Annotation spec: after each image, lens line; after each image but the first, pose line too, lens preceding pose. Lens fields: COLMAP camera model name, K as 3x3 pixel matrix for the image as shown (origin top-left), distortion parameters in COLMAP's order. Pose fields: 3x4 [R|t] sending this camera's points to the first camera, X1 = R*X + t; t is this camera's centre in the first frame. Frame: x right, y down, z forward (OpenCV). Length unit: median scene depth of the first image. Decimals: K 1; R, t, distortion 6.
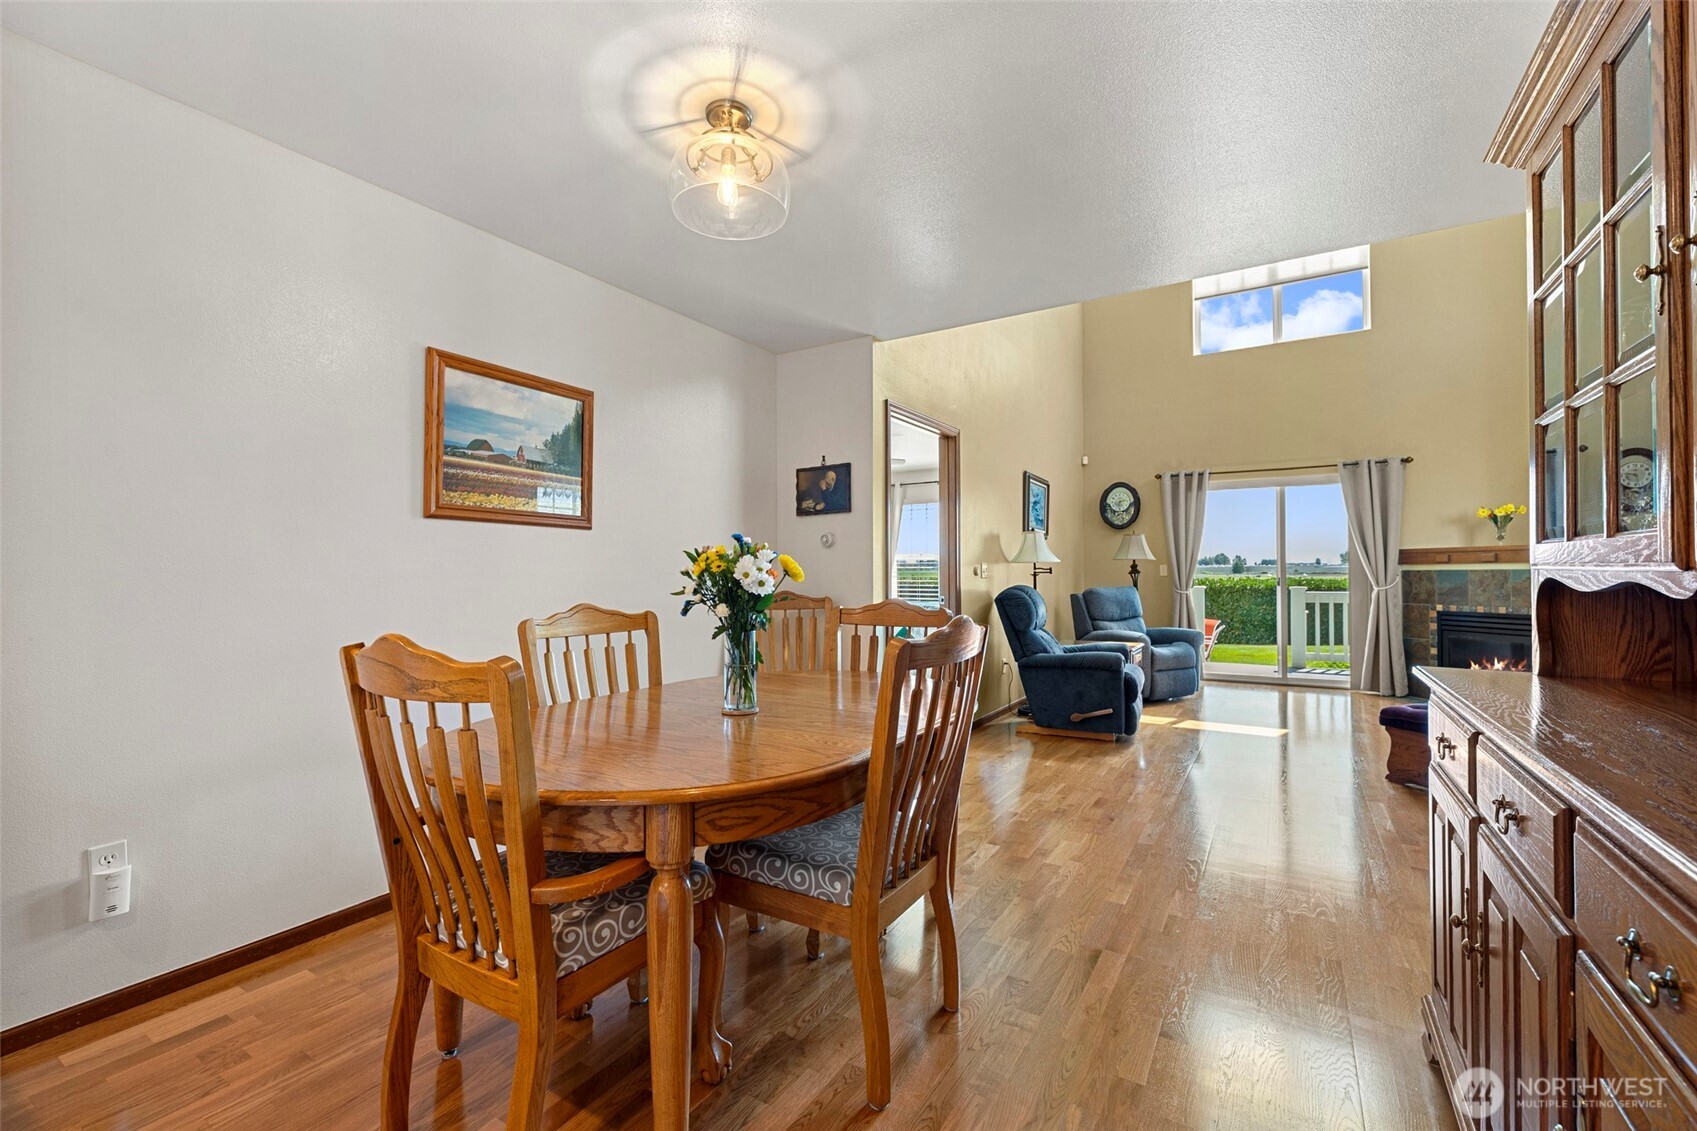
lens RADIAL K [[711.5, 0, 851.0], [0, 711.5, 568.5], [0, 0, 1]] dist [-0.000009, 0.000082]
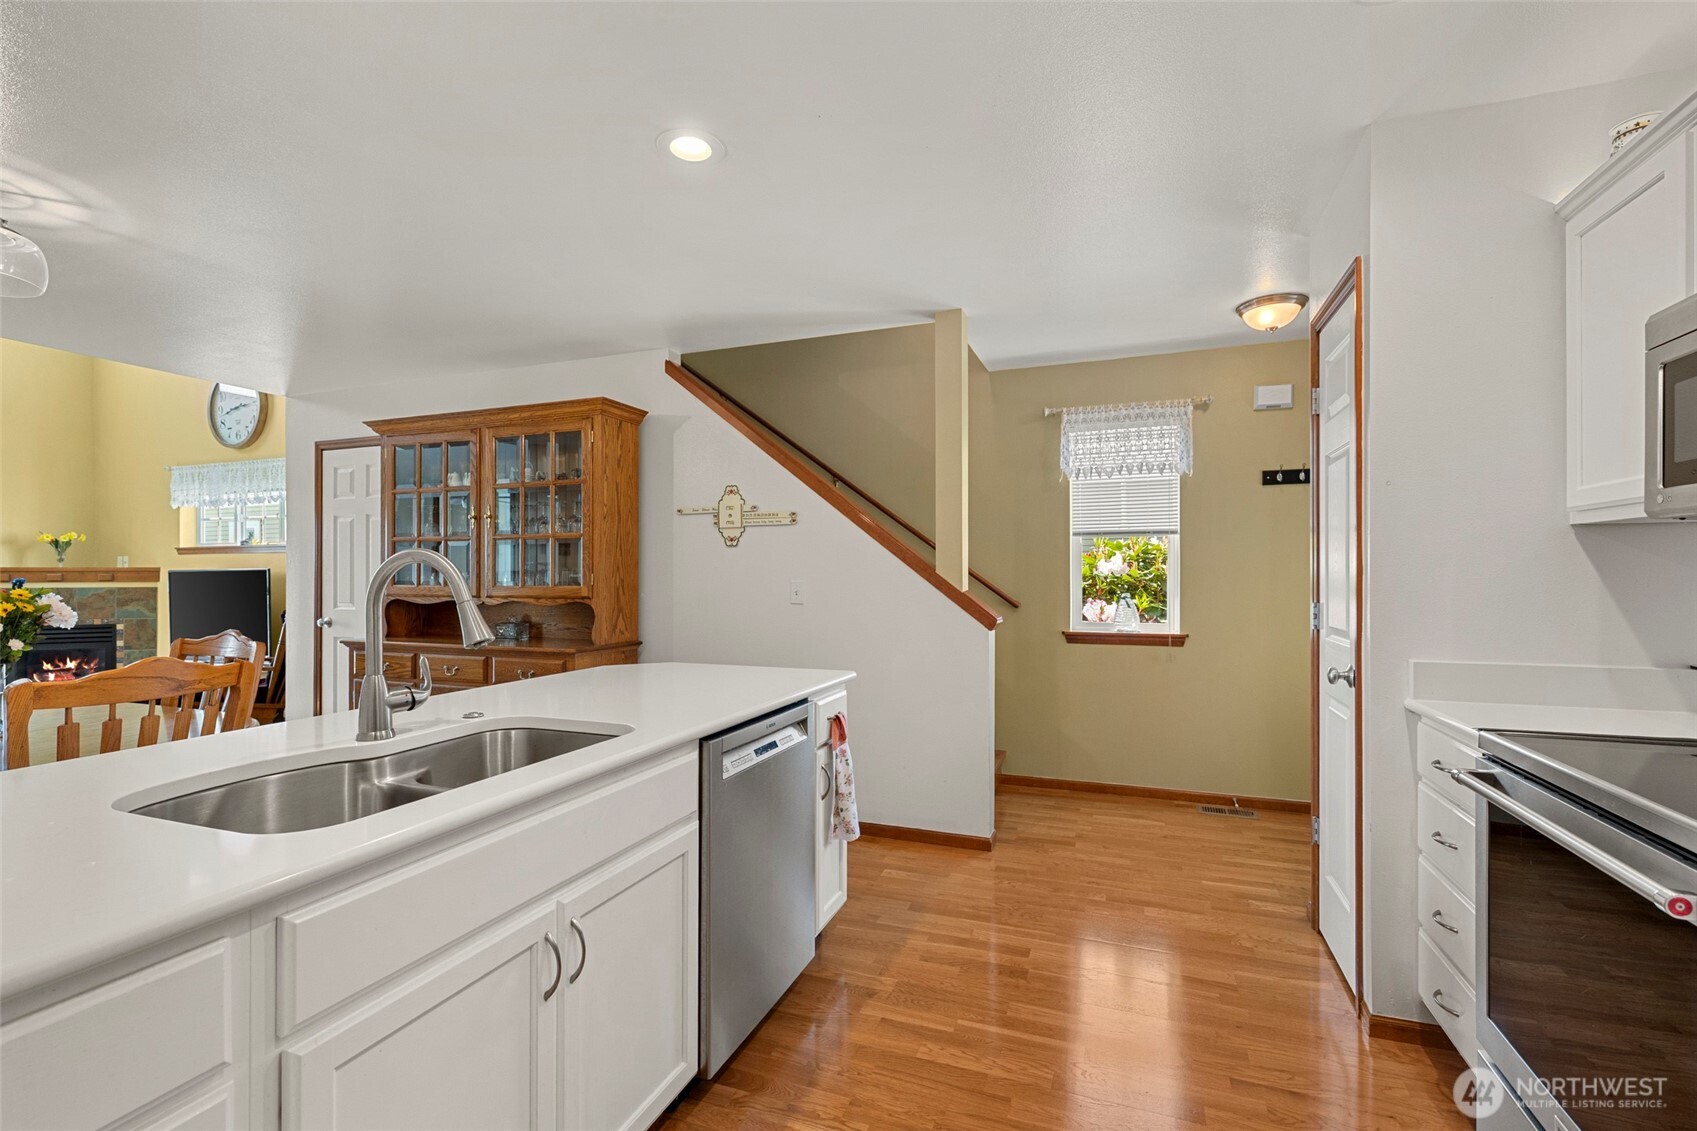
lens RADIAL K [[739.7, 0, 852.8], [0, 739.7, 575.7], [0, 0, 1]] dist [0.000844, -0.000307]
pose [[-0.192199, 0.004005, 0.981348, -0.488646], [-0.003492, 0.999983, -0.004765, -0.015657], [-0.981350, -0.004343, -0.192182, -0.033527]]
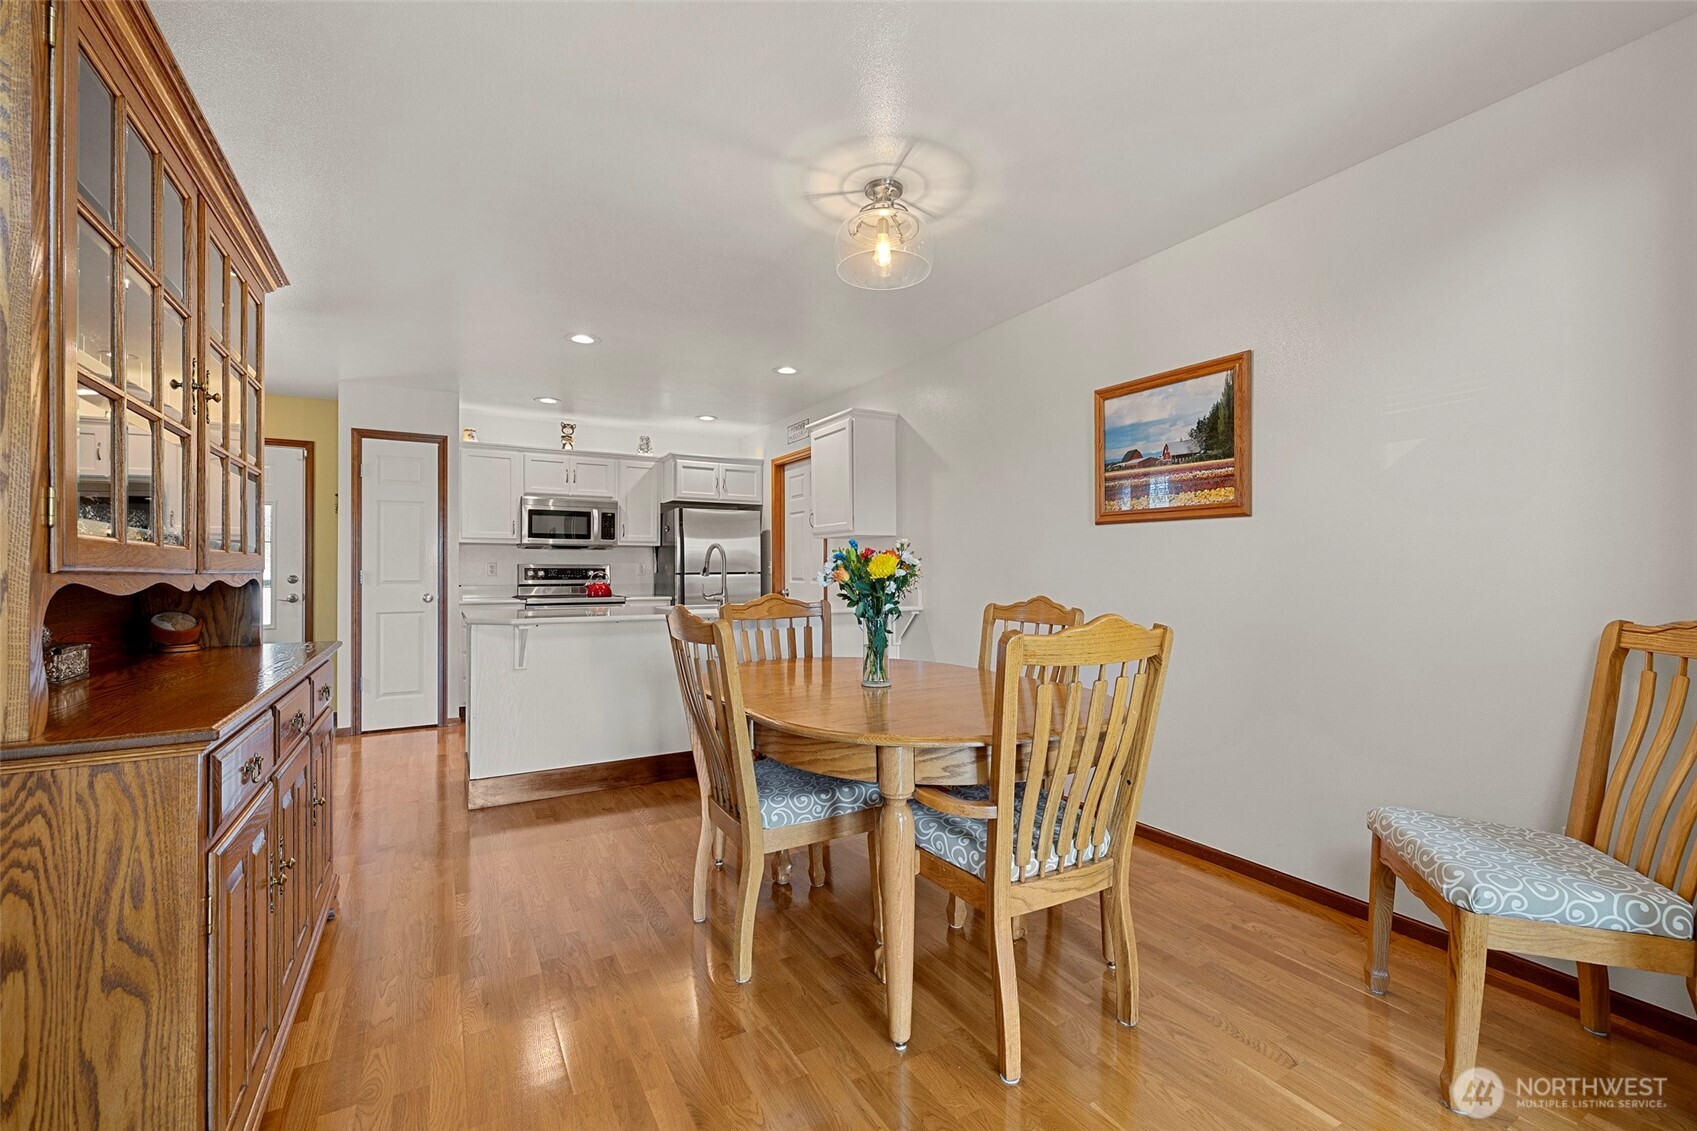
lens RADIAL K [[711.5, 0, 851.0], [0, 711.5, 568.5], [0, 0, 1]] dist [-0.000009, 0.000082]
pose [[-0.479499, -0.000488, -0.877542, 0.296525], [0.008757, 0.999947, -0.005341, 0.004021], [0.877499, -0.010245, -0.479469, 0.492484]]
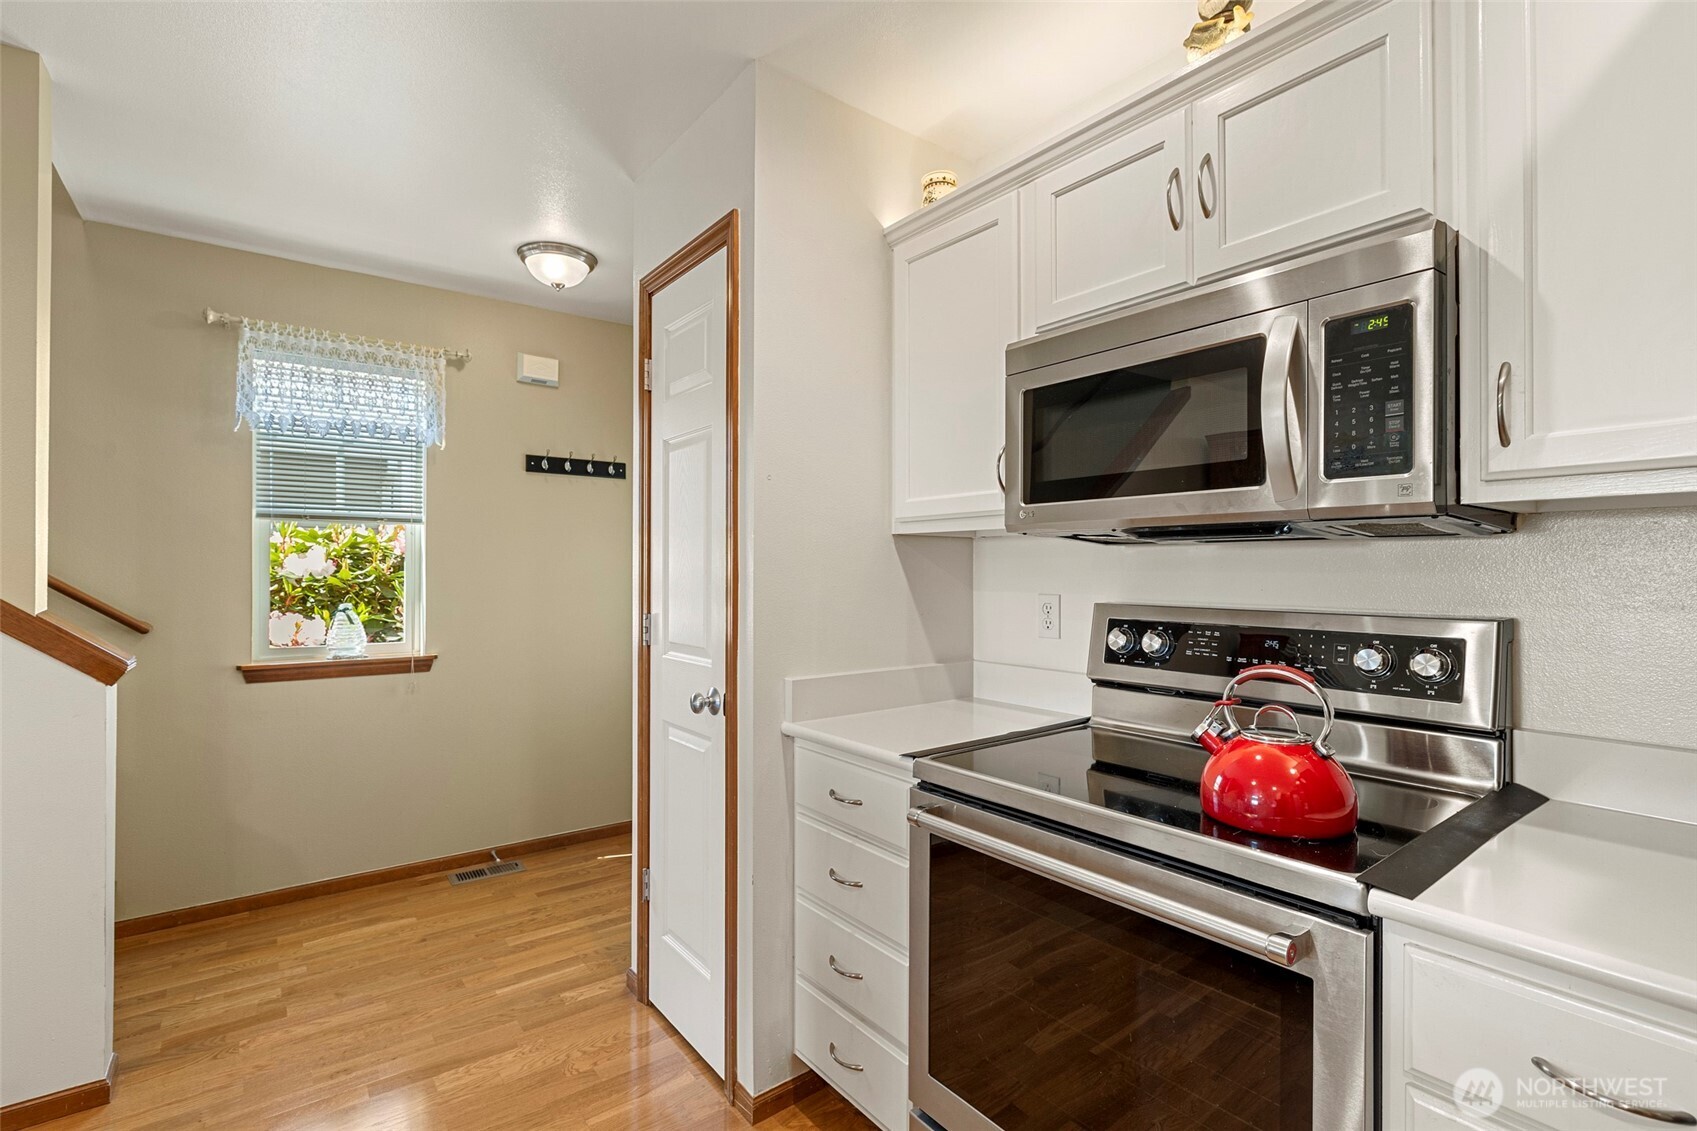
lens RADIAL K [[773.0, 0, 839.6], [0, 773.0, 567.1], [0, 0, 1]] dist [-0.004952, -0.000328]
pose [[-0.931654, 0.005144, 0.363311, -0.350927], [0.000104, 0.999903, -0.013893, -0.020210], [-0.363347, -0.012906, -0.931564, -0.060140]]
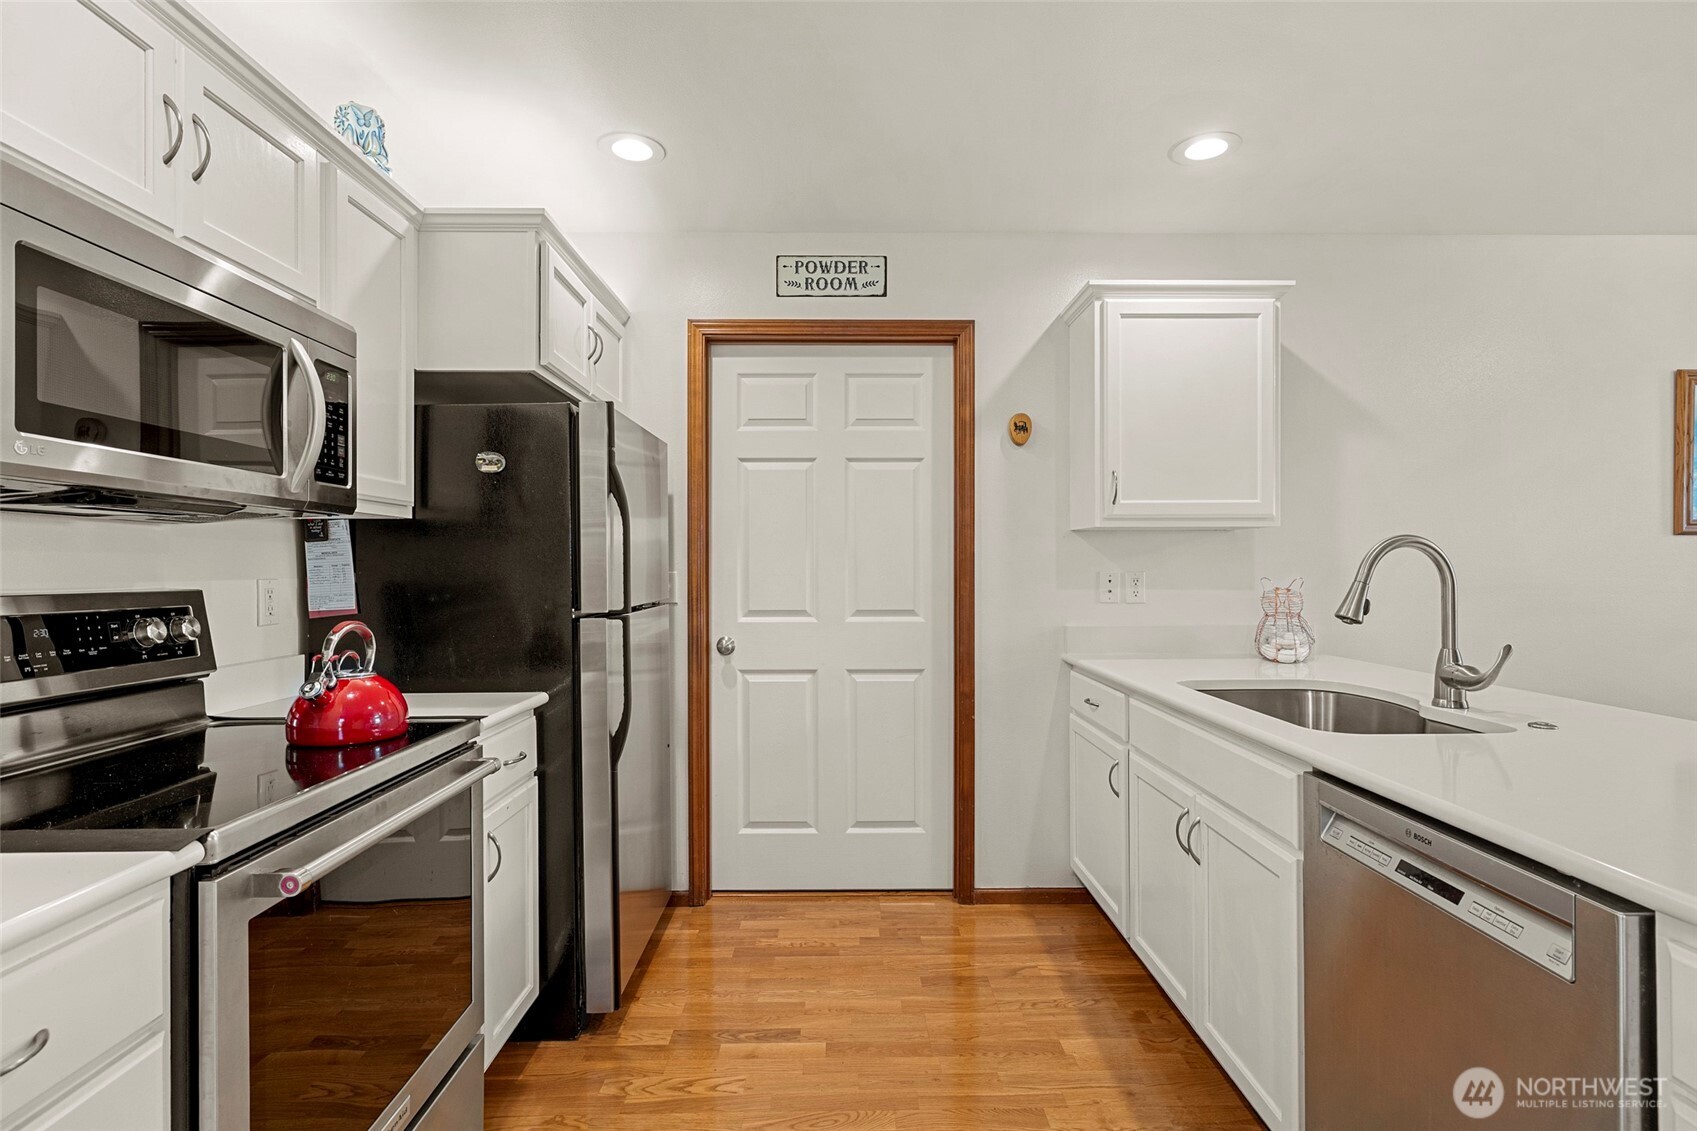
lens RADIAL K [[822.0, 0, 847.1], [0, 822.0, 559.8], [0, 0, 1]] dist [-0.001202, 0.001738]
pose [[0.531300, -0.005960, -0.847163, -0.089701], [0.007535, 0.999969, -0.002310, -0.017079], [0.847150, -0.005157, 0.531329, -0.265806]]
